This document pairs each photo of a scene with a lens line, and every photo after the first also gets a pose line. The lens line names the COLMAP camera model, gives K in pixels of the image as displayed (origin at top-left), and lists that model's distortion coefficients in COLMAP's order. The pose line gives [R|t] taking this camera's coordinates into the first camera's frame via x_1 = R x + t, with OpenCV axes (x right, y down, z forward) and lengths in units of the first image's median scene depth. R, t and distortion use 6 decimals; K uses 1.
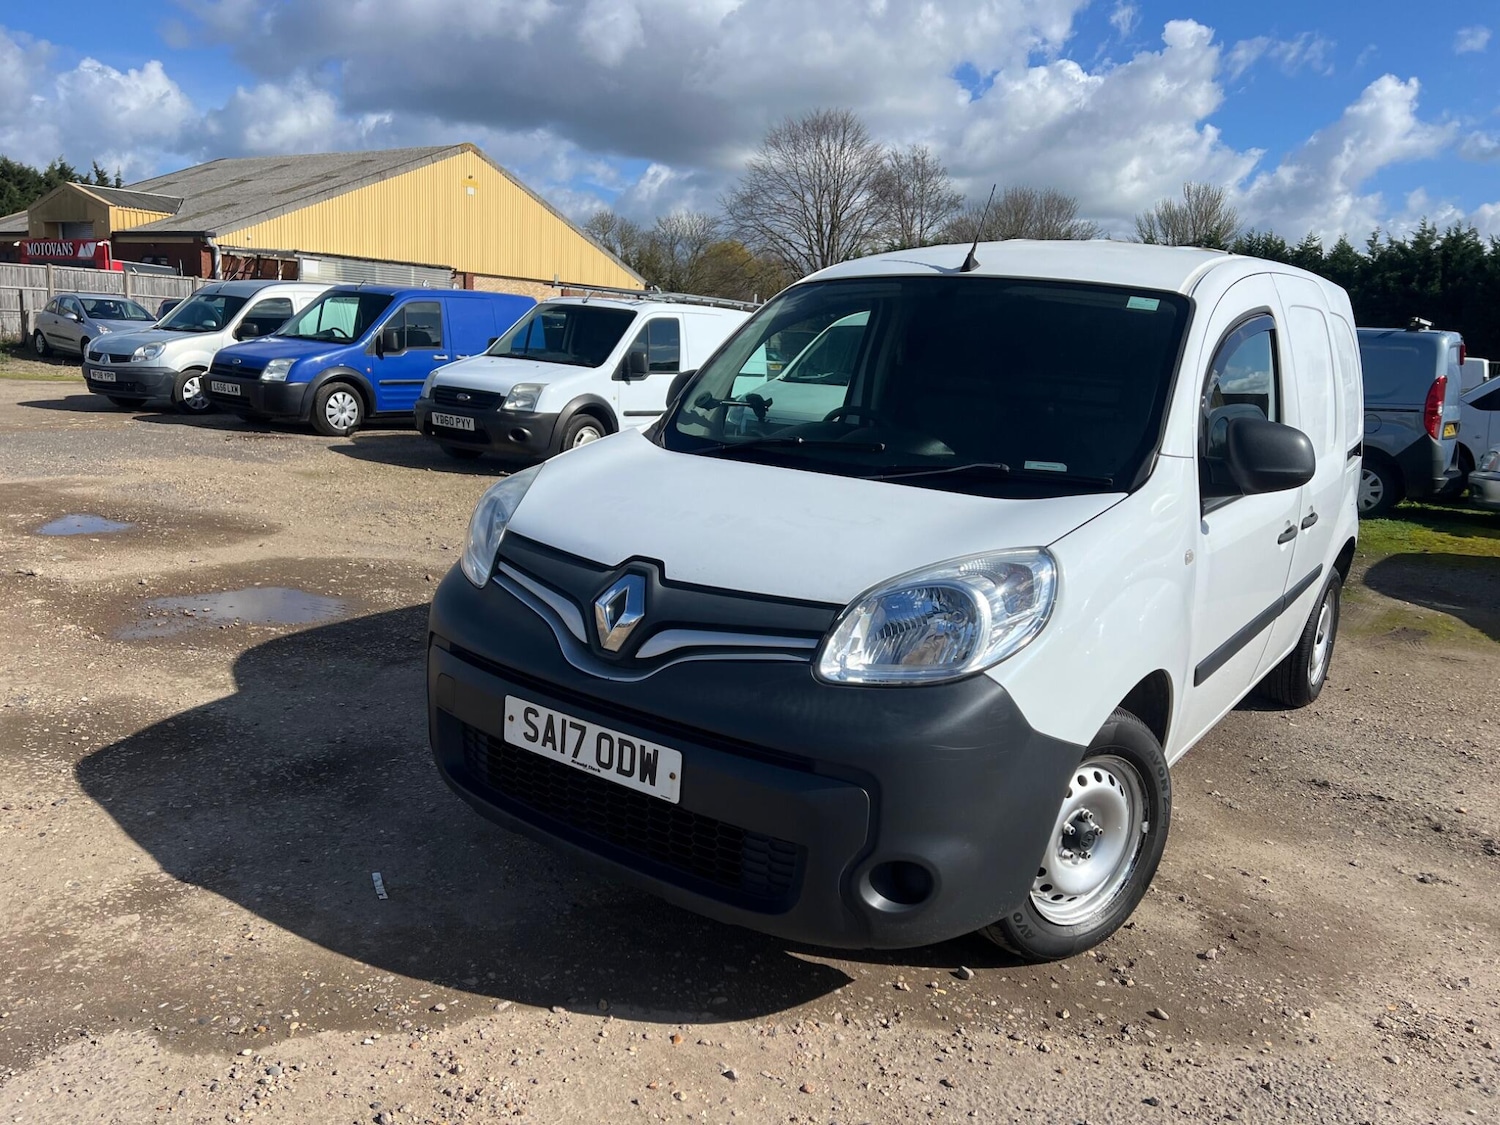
lens RADIAL K [[1109.1, 0, 750.1], [0, 1109.1, 534.7], [0, 0, 1]] dist [0.053308, -0.051404]
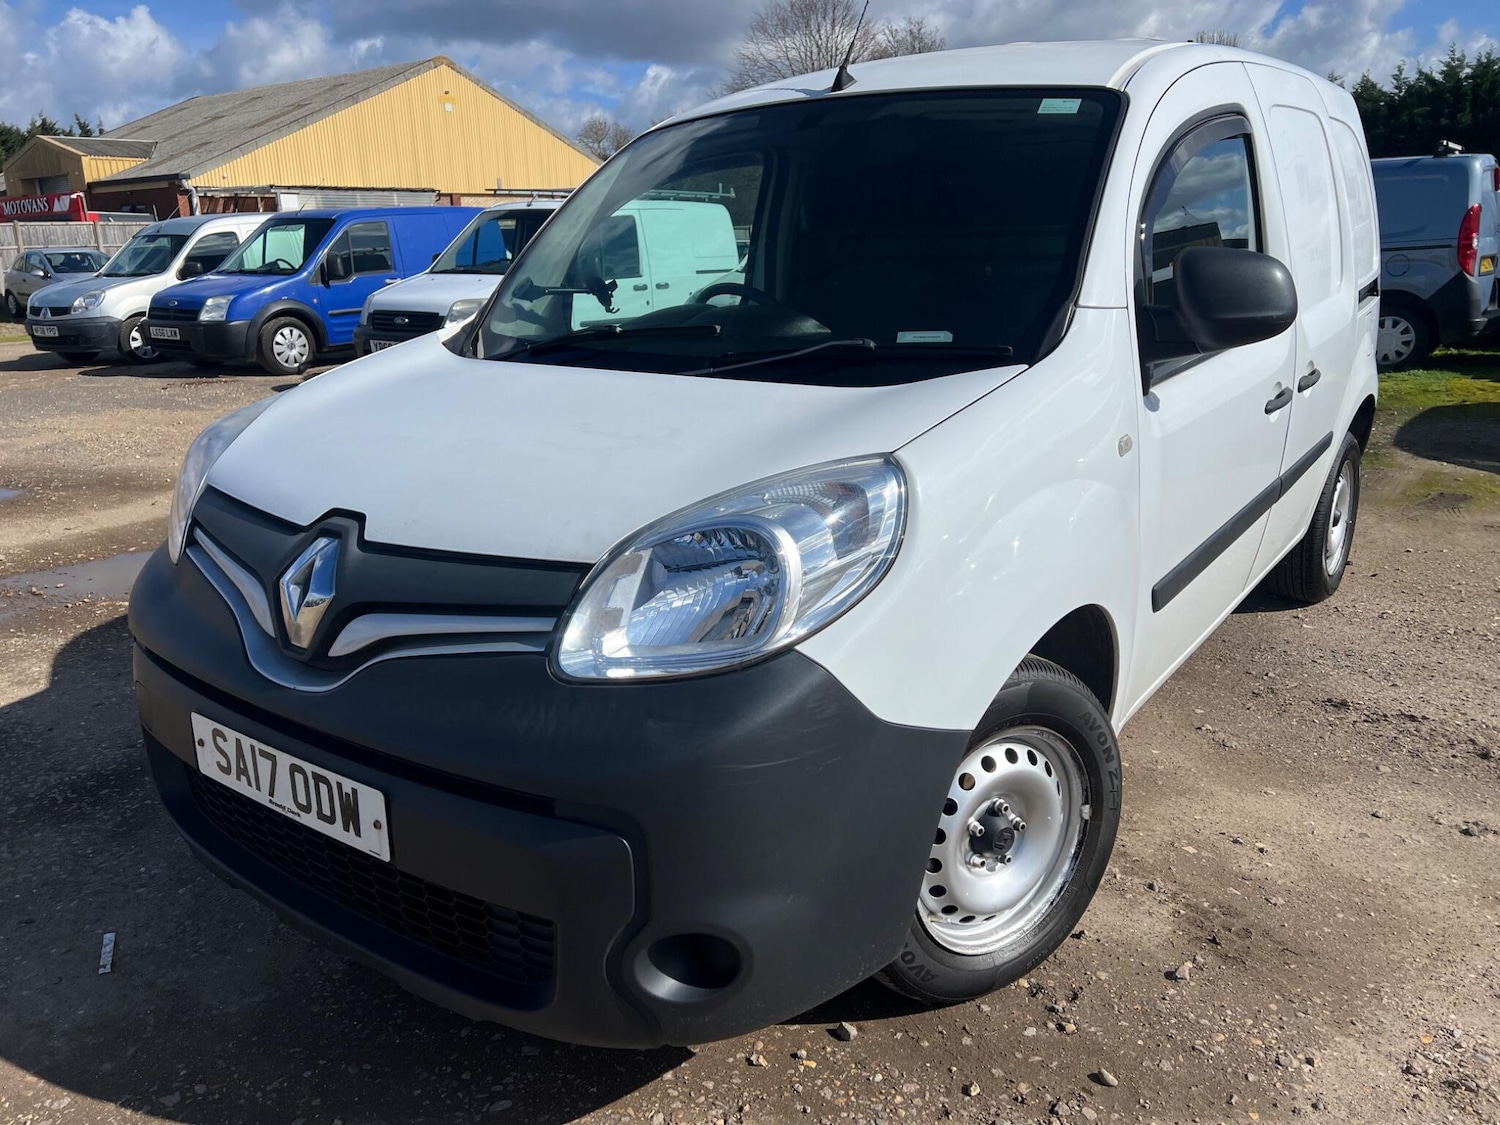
lens RADIAL K [[1115.6, 0, 752.8], [0, 1115.6, 522.8], [0, 0, 1]] dist [0.054770, -0.058238]
pose [[0.996432, -0.080044, -0.026777, 0.142317], [0.081785, 0.994054, 0.071886, -0.001988], [0.020863, -0.073820, 0.997053, 0.223334]]
